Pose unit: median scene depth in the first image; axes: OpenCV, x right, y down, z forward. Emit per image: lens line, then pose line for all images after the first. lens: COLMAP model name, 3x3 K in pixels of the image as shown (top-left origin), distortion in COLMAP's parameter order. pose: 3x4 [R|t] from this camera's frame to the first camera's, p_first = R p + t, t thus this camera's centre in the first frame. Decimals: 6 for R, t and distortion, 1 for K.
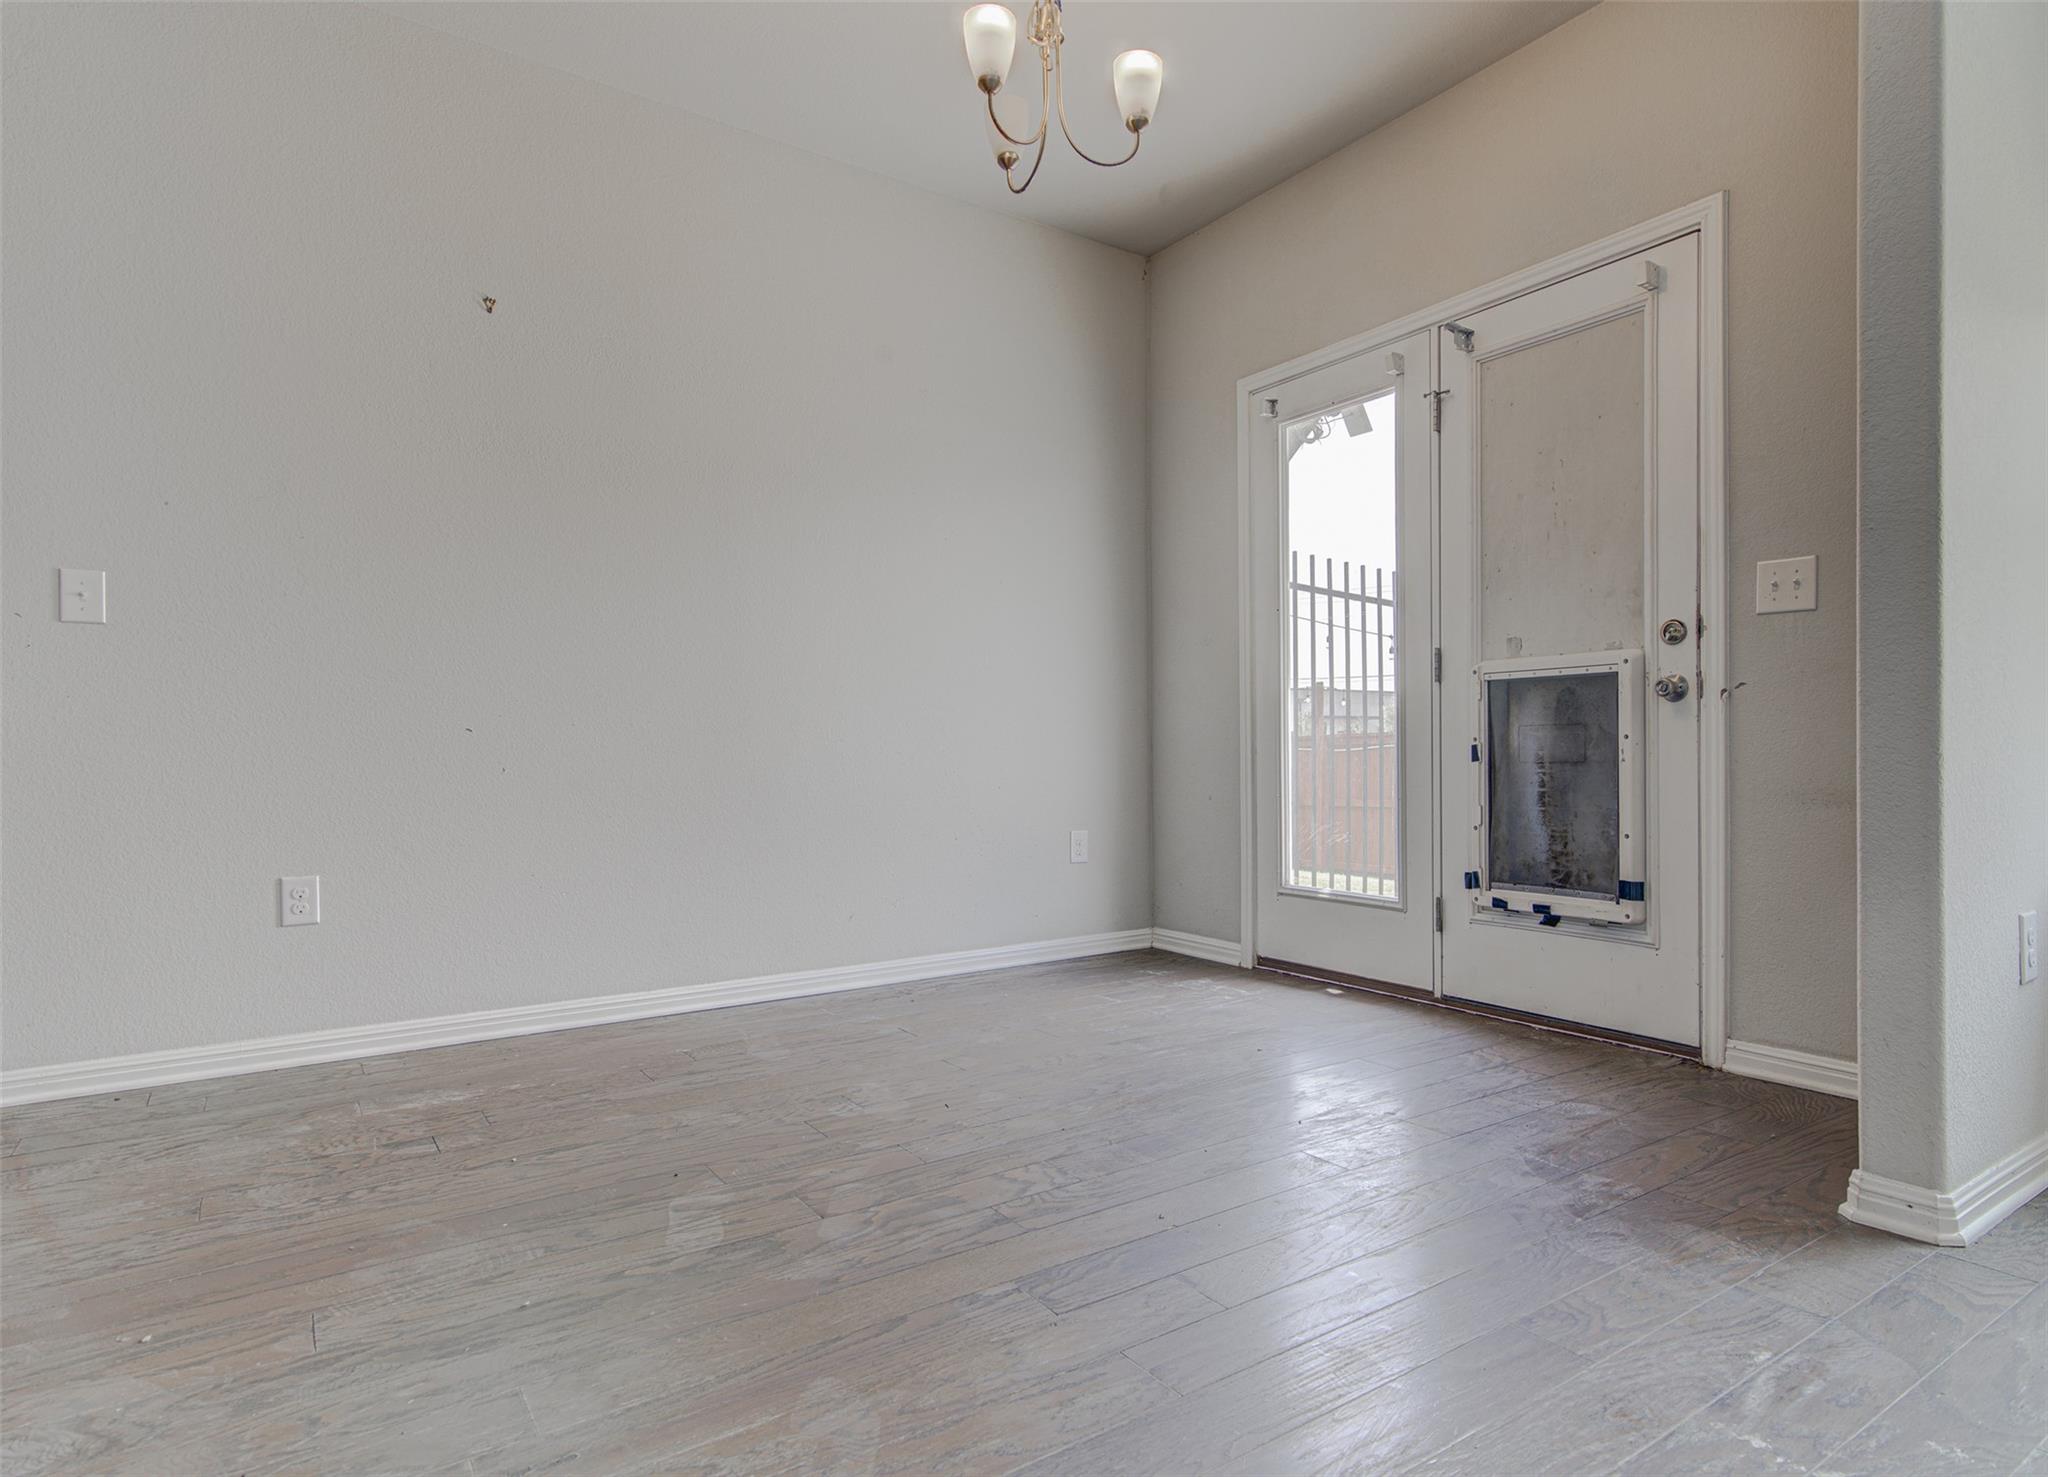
lens RADIAL K [[1084.5, 0, 1031.5], [0, 1084.5, 745.0], [0, 0, 1]] dist [-0.000743, 0.000018]
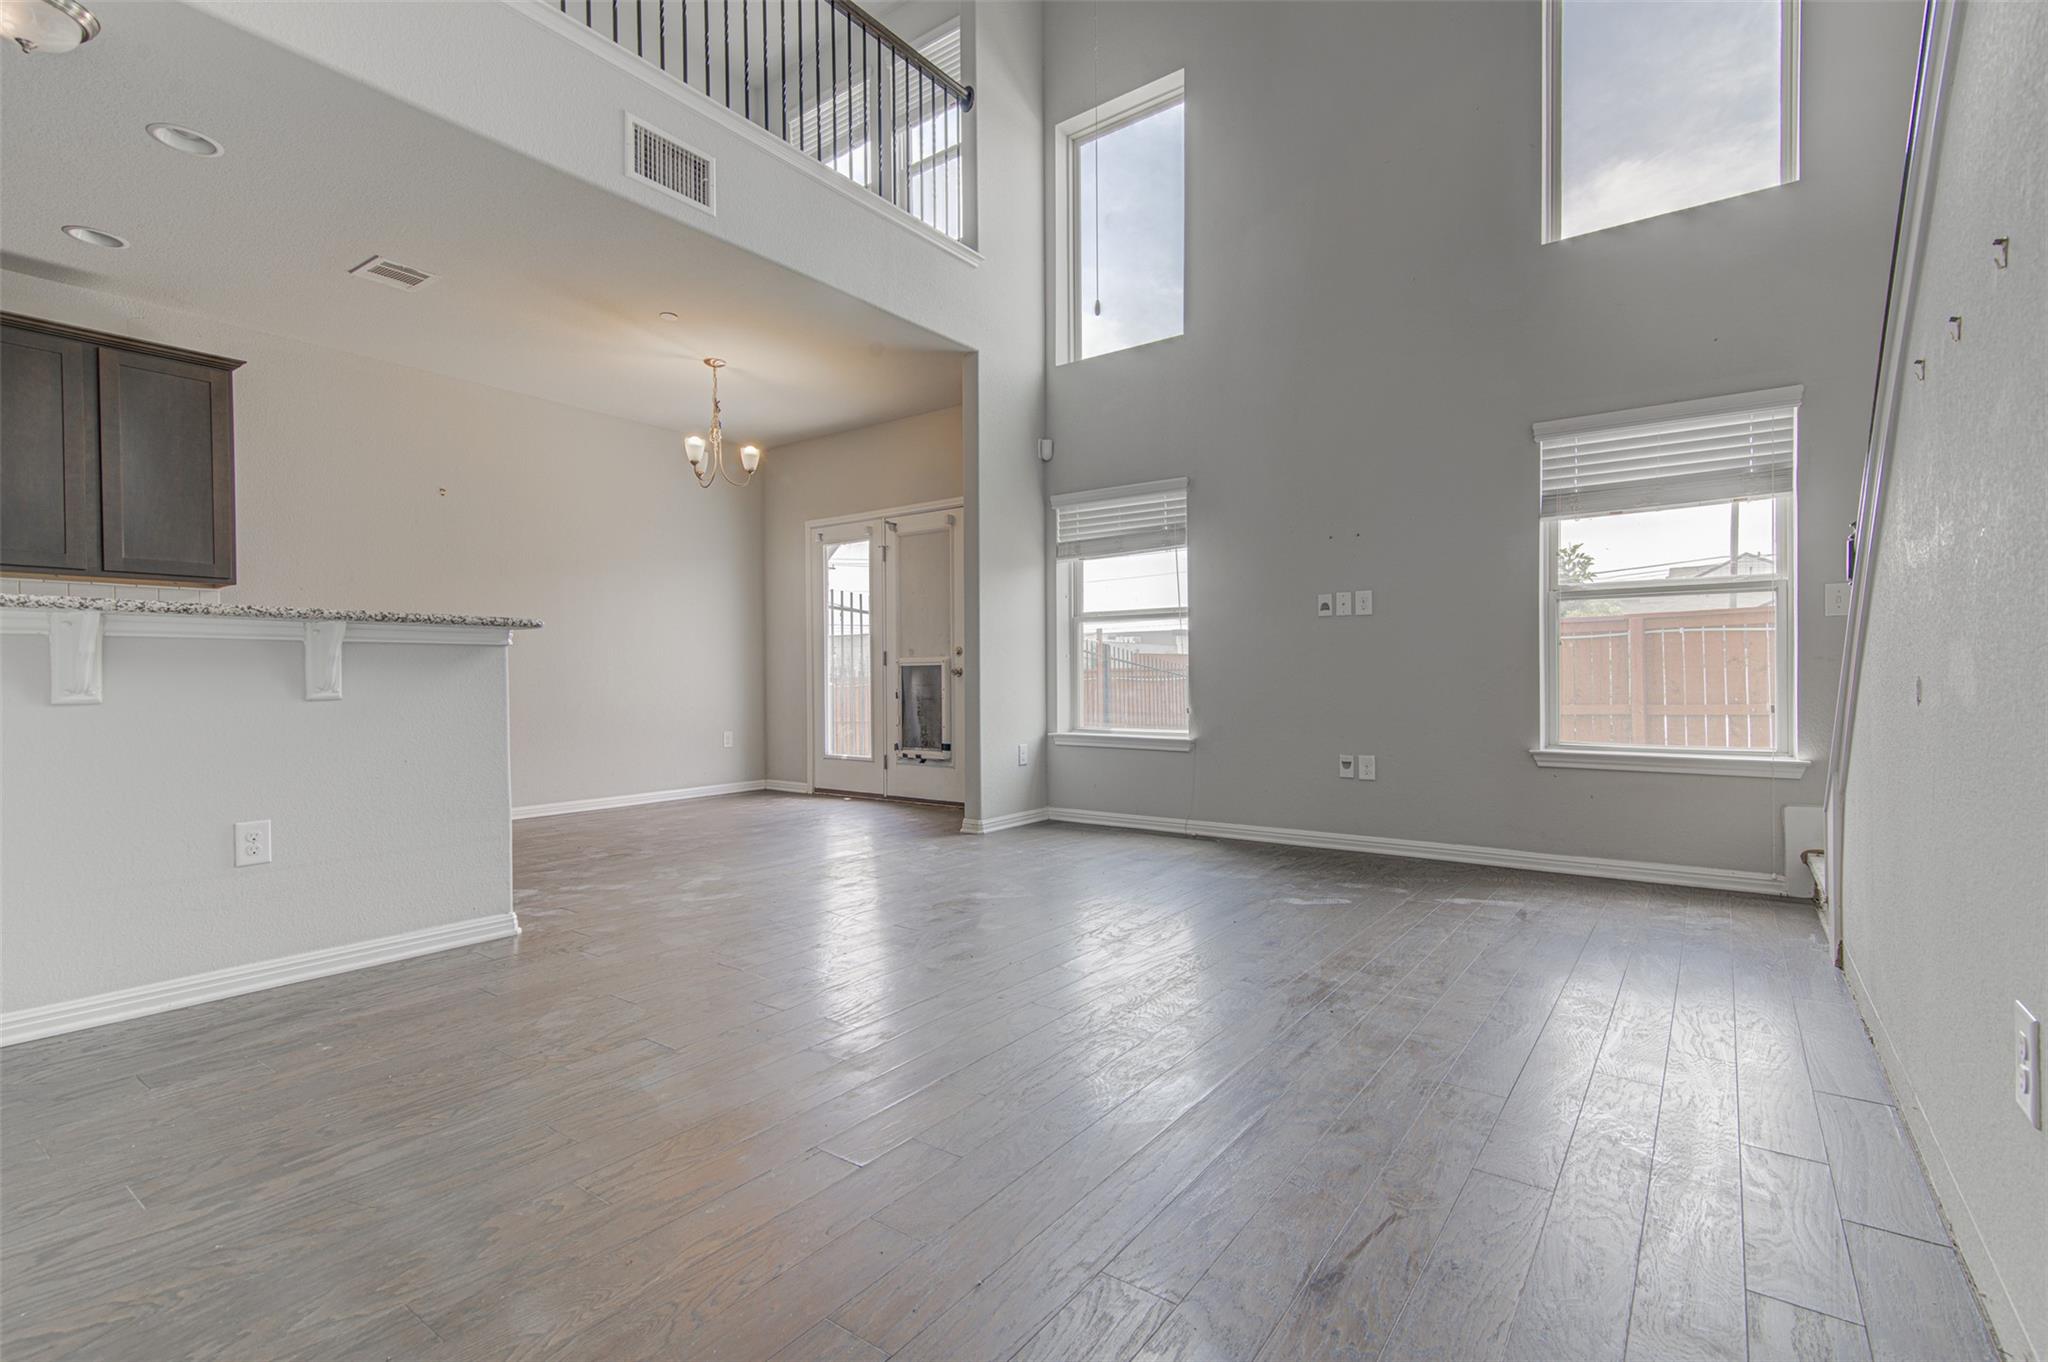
lens RADIAL K [[928.9, 0, 1033.0], [0, 928.9, 688.8], [0, 0, 1]] dist [0.012480, 0.000156]
pose [[0.934631, -0.004571, 0.355588, -0.054302], [0.000037, 0.999919, 0.012758, -0.034497], [-0.355618, -0.011911, 0.934556, -1.088161]]
